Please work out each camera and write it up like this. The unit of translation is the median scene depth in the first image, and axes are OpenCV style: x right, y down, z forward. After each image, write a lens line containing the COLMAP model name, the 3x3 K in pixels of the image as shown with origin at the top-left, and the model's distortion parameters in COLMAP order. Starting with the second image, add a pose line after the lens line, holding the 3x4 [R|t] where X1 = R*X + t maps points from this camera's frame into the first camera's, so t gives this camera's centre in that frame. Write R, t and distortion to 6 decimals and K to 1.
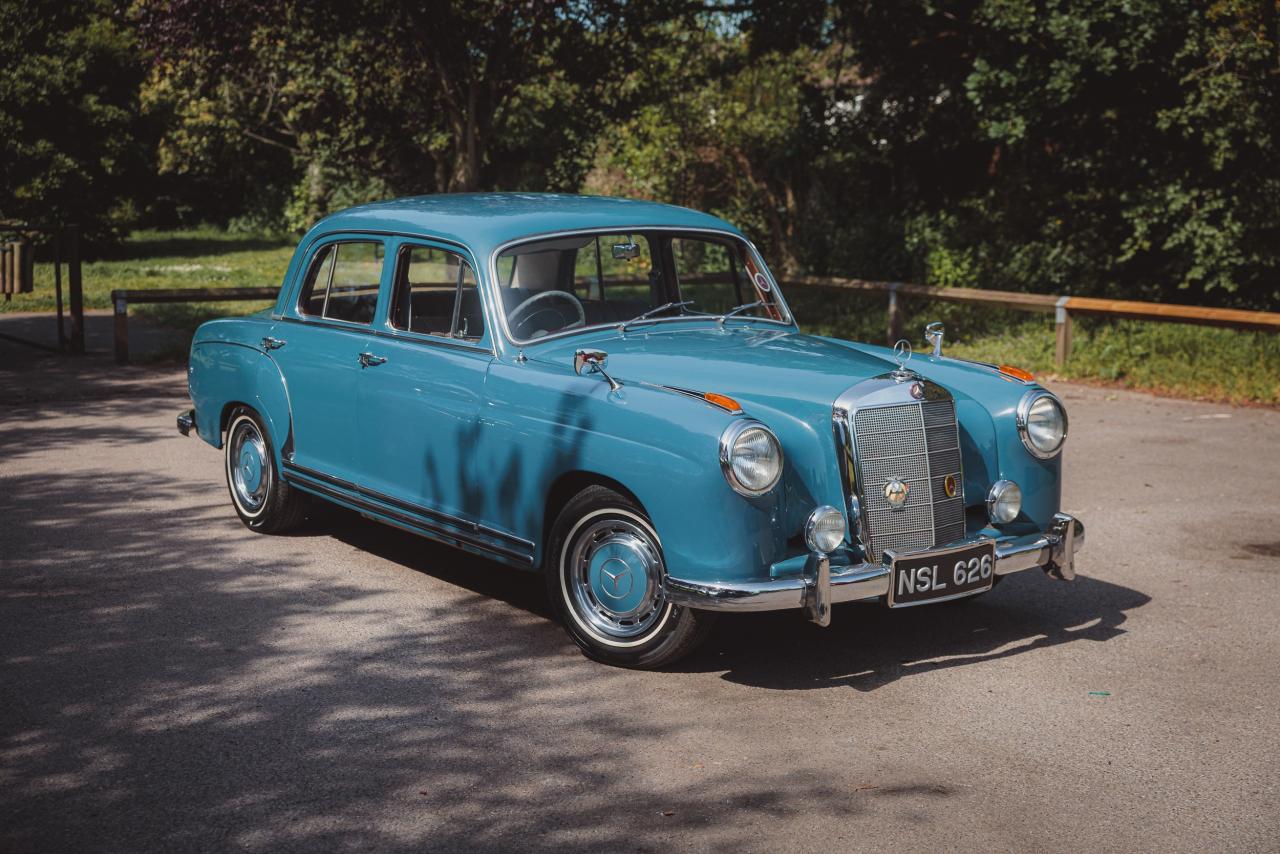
lens RADIAL K [[1874.0, 0, 646.3], [0, 1874.0, 429.9], [0, 0, 1]] dist [0.022575, 0.000000]
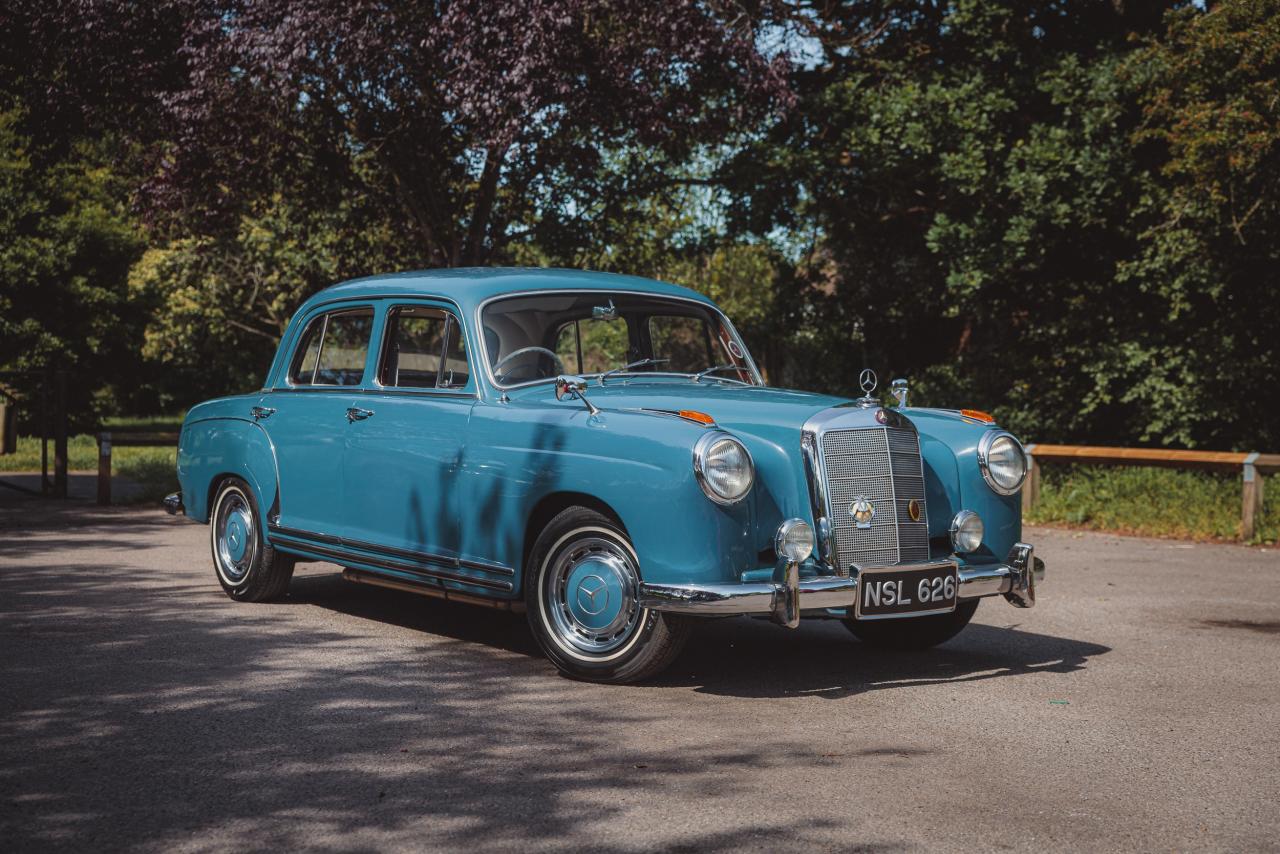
lens RADIAL K [[1874.0, 0, 645.5], [0, 1874.0, 437.4], [0, 0, 1]] dist [0.022575, 0.000000]
pose [[0.999858, 0.011336, 0.012509, -0.000797], [-0.009829, 0.993366, -0.114579, 0.097317], [-0.013725, 0.114439, 0.993335, -0.033405]]
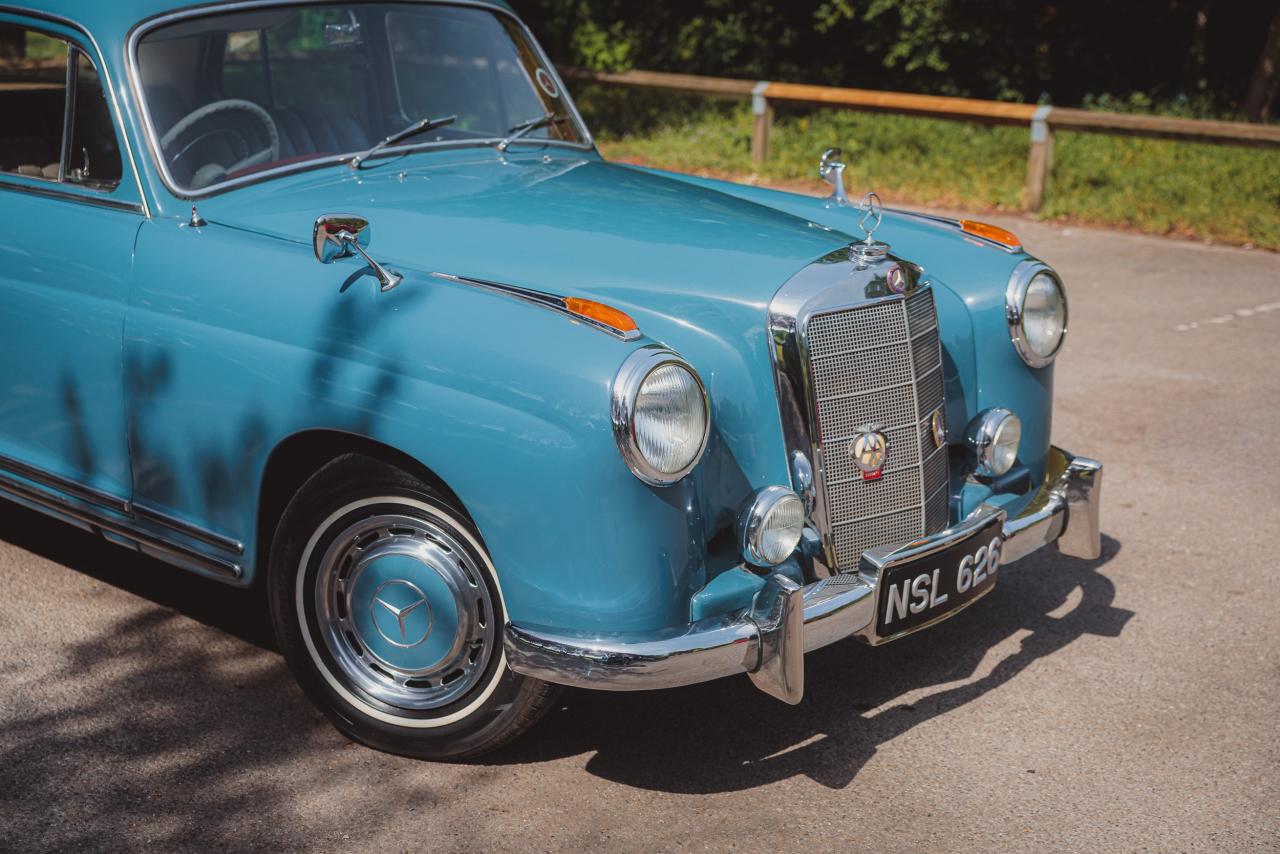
lens RADIAL K [[1874.0, 0, 651.1], [0, 1874.0, 428.9], [0, 0, 1]] dist [0.022575, 0.000000]
pose [[0.972206, -0.042648, 0.230210, -0.063119], [0.014919, 0.992556, 0.120872, -0.040705], [-0.233651, -0.114078, 0.965605, 0.375331]]
